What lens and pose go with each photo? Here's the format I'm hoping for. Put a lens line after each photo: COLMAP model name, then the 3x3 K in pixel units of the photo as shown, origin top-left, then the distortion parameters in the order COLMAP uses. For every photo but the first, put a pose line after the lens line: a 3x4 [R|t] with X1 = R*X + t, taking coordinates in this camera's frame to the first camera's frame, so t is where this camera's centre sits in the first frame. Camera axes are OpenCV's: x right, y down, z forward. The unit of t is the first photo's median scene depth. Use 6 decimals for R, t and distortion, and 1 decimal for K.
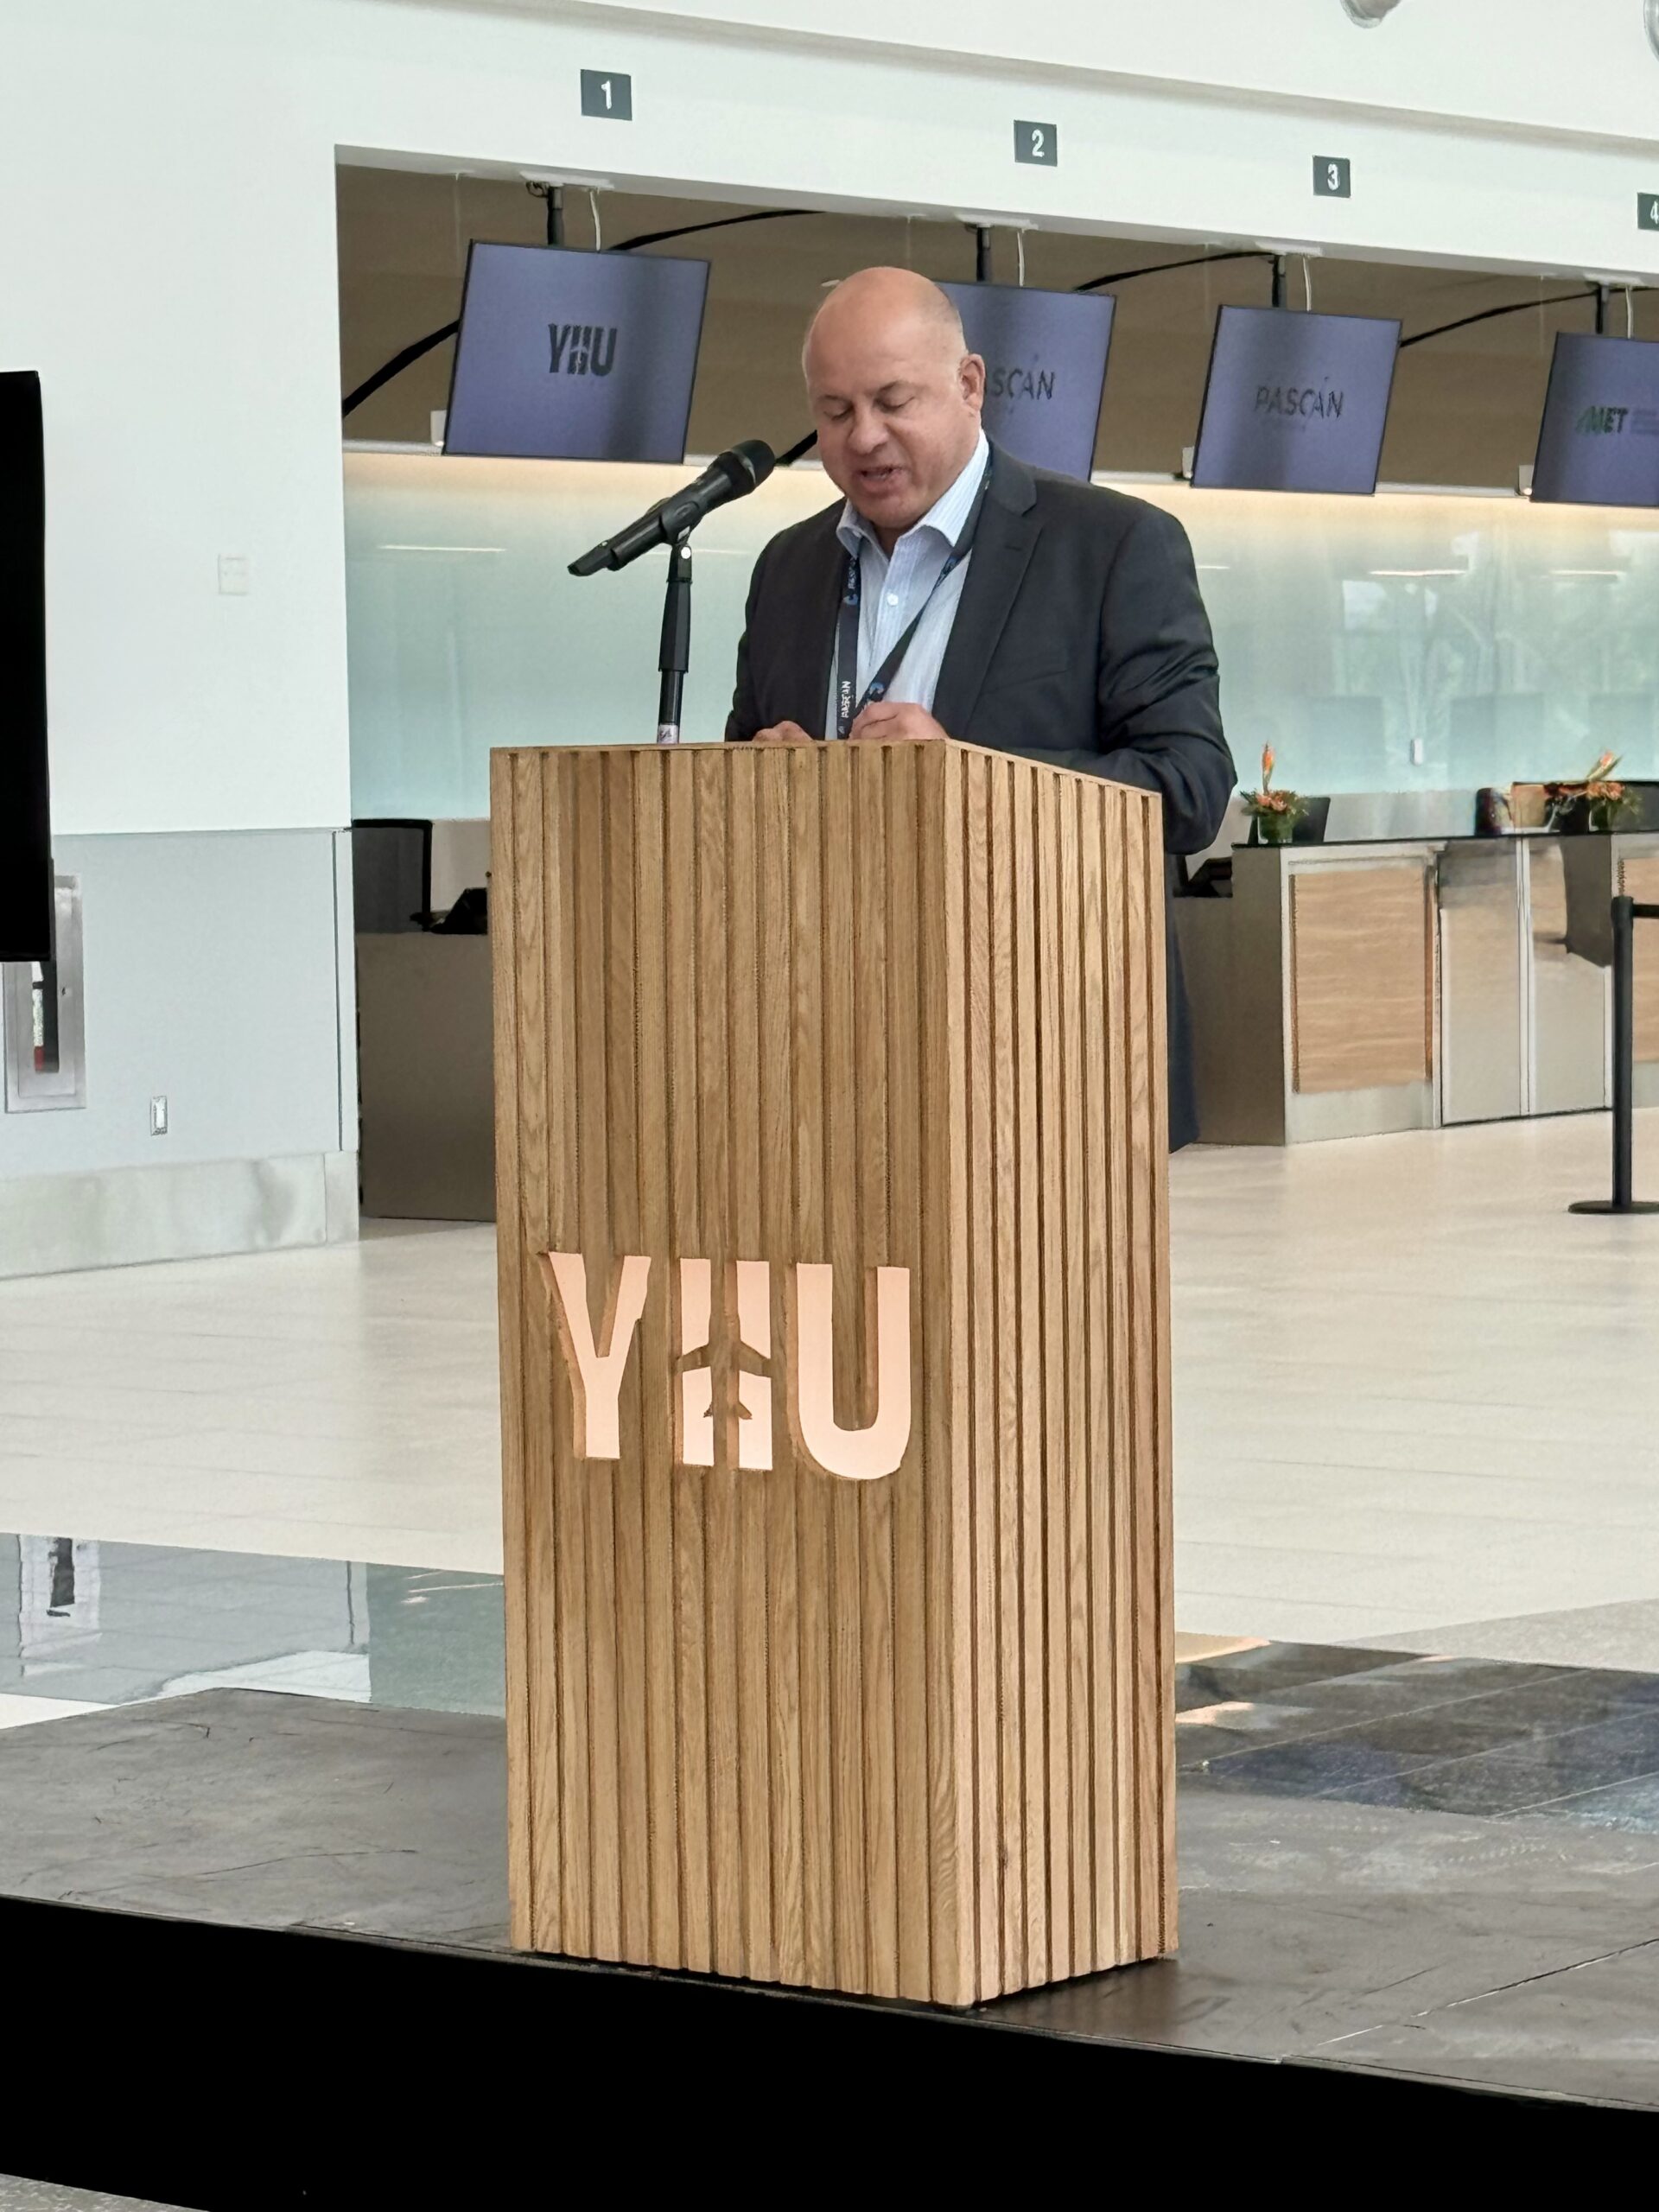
lens RADIAL K [[6301.0, 0, 868.5], [0, 6301.0, 1099.3], [0, 0, 1]] dist [0.116480, 0.000000]
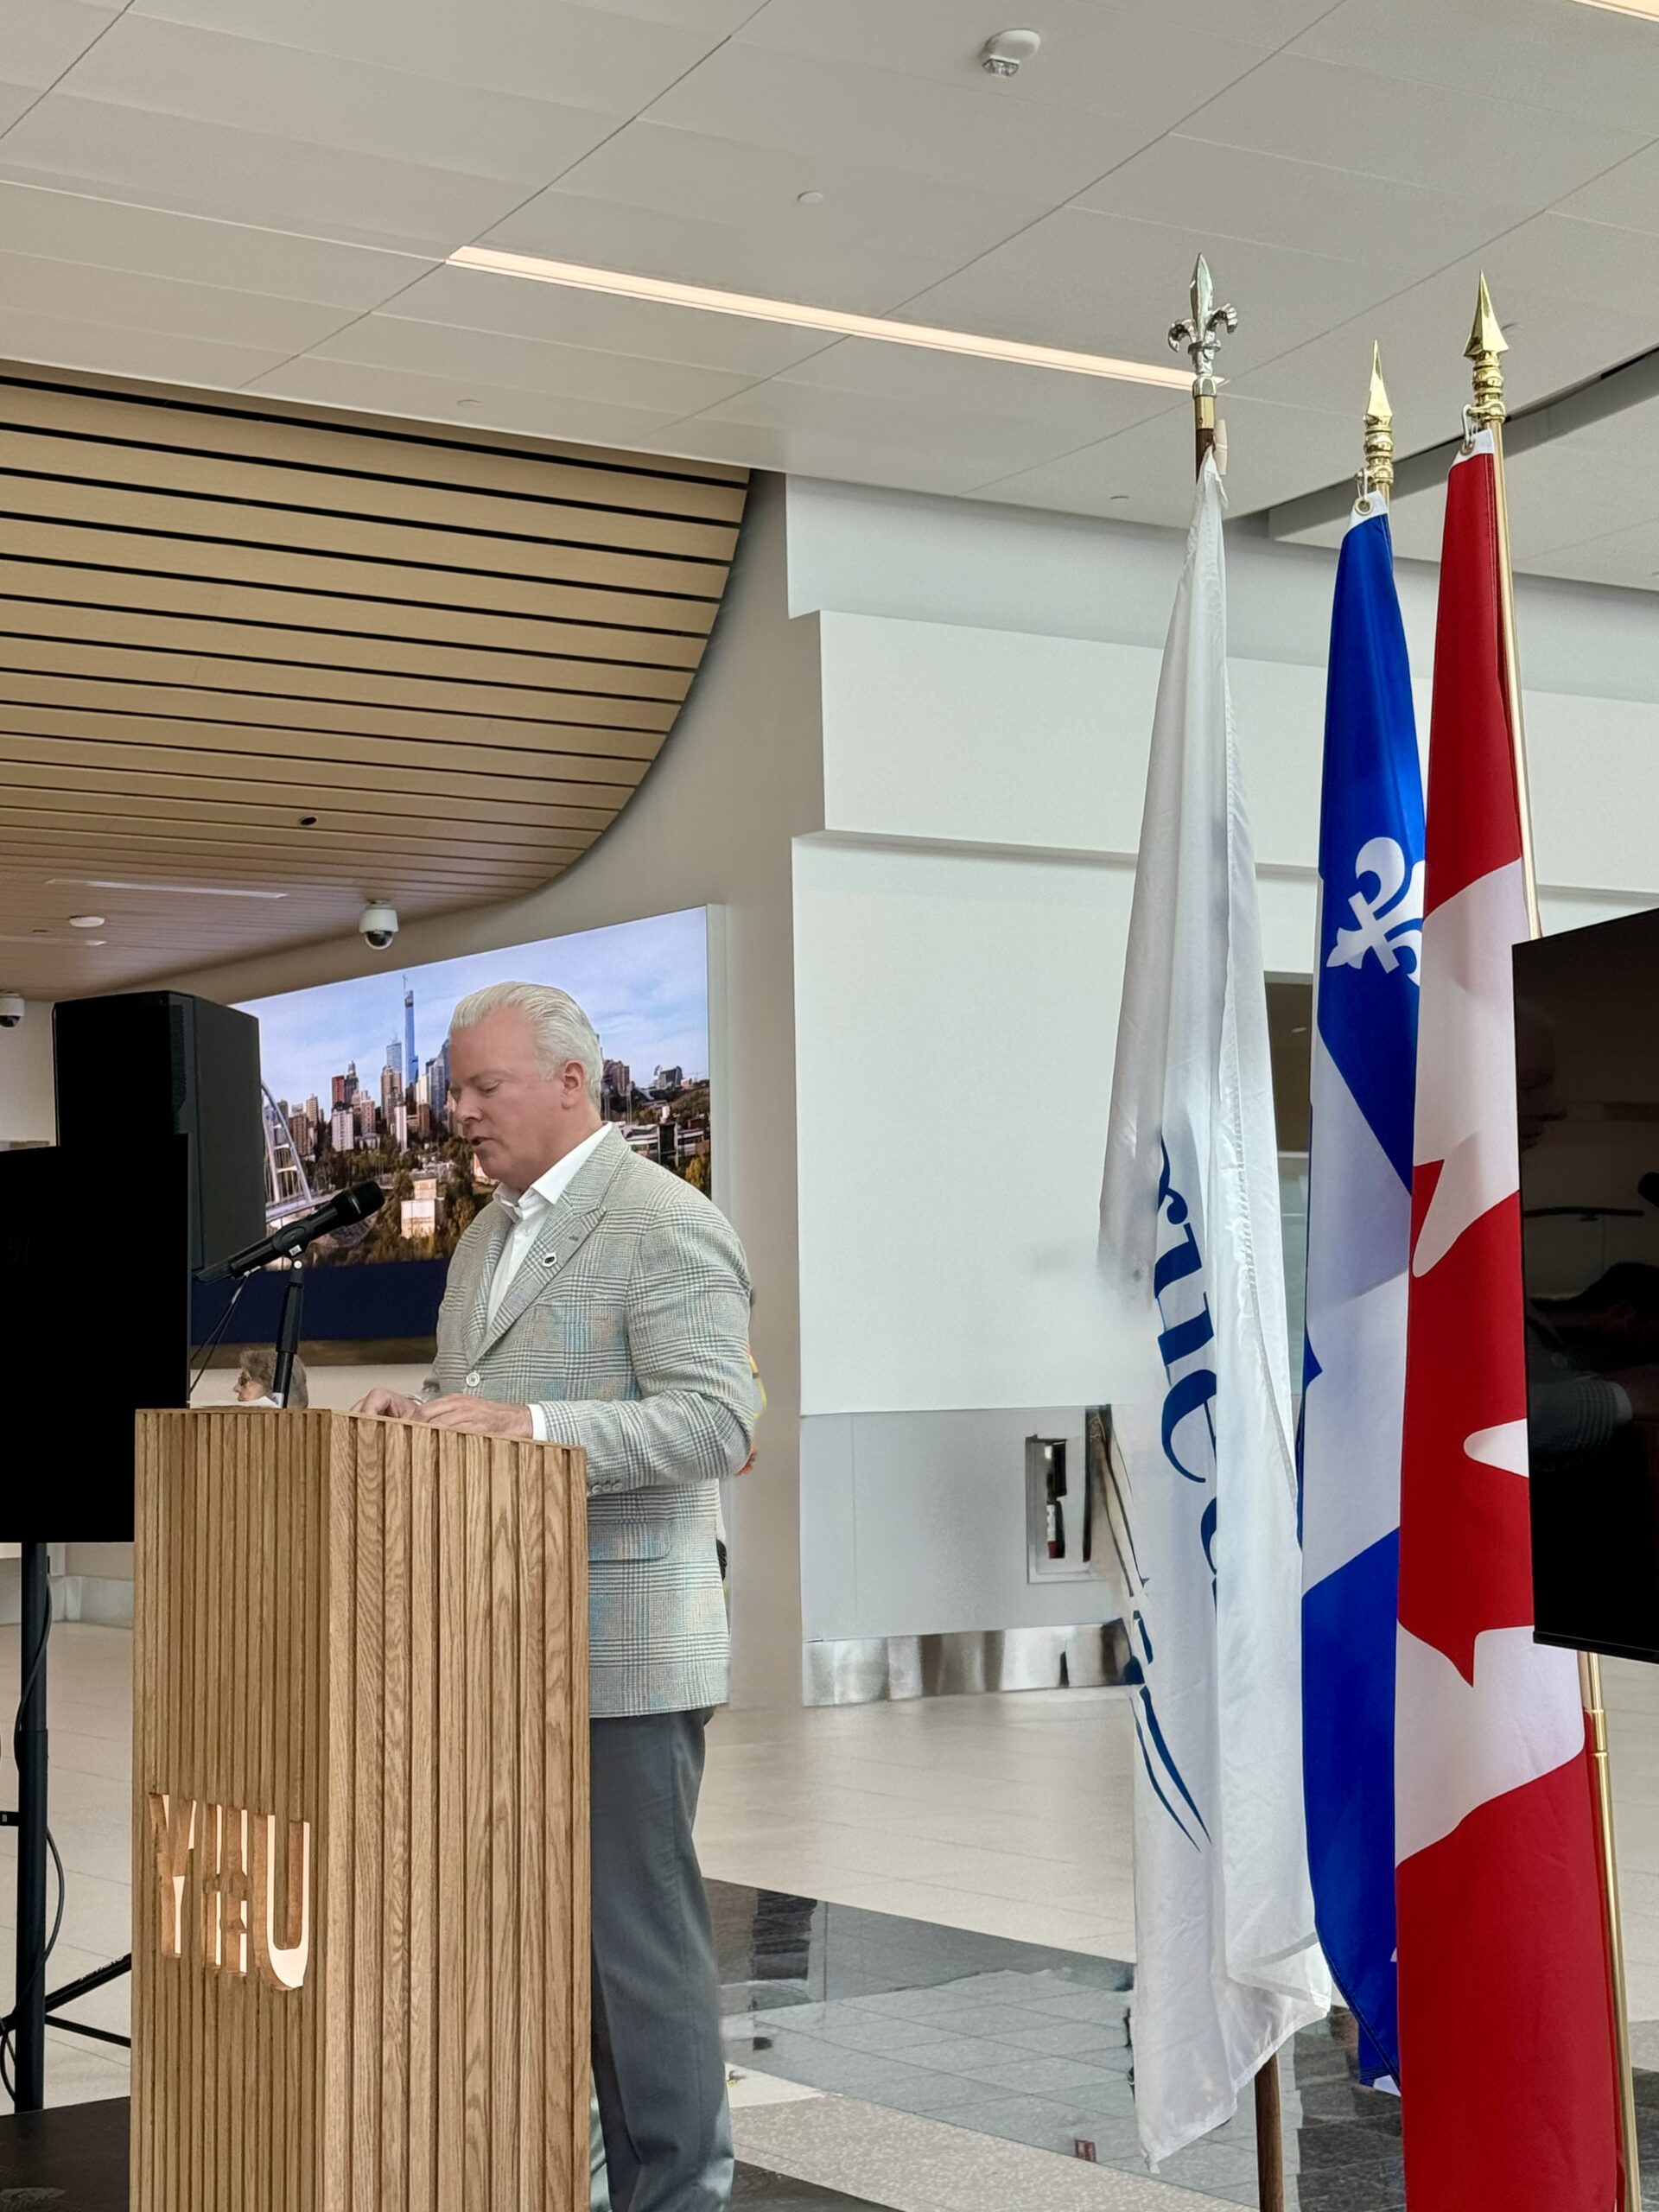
lens RADIAL K [[3706.5, 0, 829.0], [0, 3706.5, 1107.4], [0, 0, 1]] dist [0.117215, 0.000000]
pose [[0.950221, -0.020443, -0.310905, 0.334830], [-0.015517, 0.993502, -0.112752, -0.032853], [0.311189, 0.111964, 0.943729, 0.290382]]
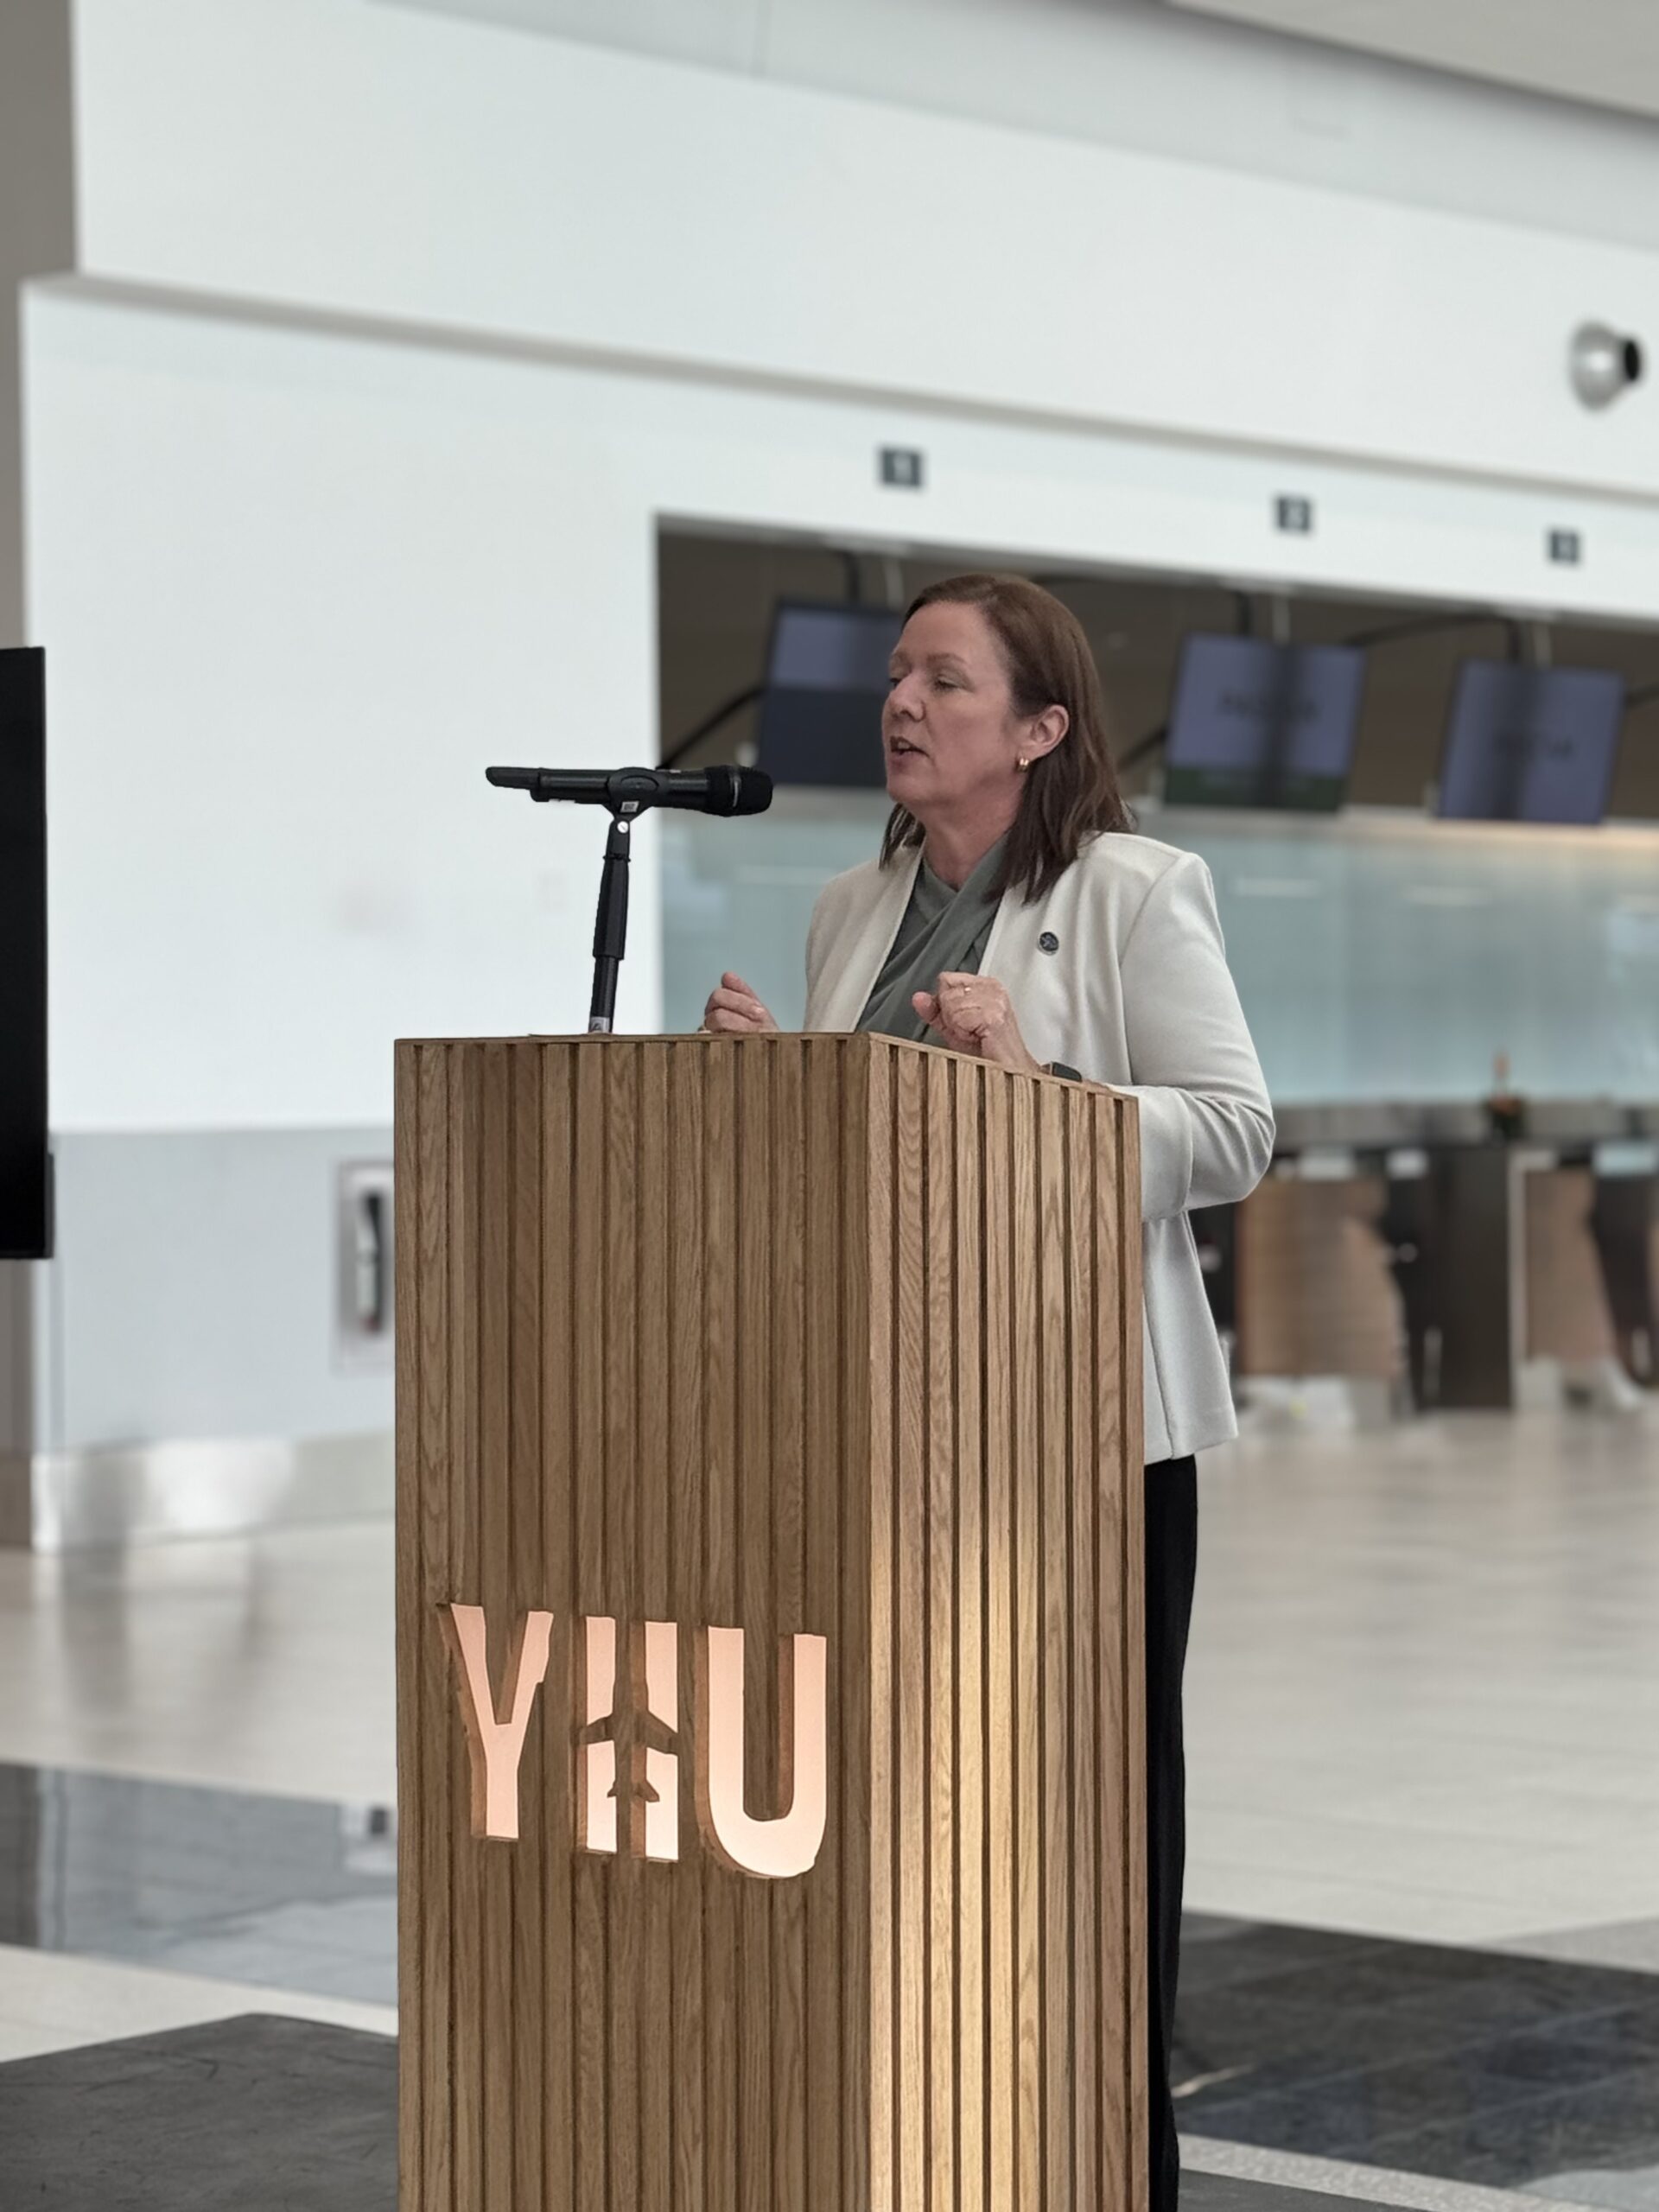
lens RADIAL K [[5242.0, 0, 831.8], [0, 5242.0, 1114.4], [0, 0, 1]] dist [0.124352, 0.000000]
pose [[0.997142, 0.009329, -0.074977, 0.059187], [-0.012612, 0.998977, -0.043437, -0.013520], [0.074495, 0.044259, 0.996239, 0.263444]]
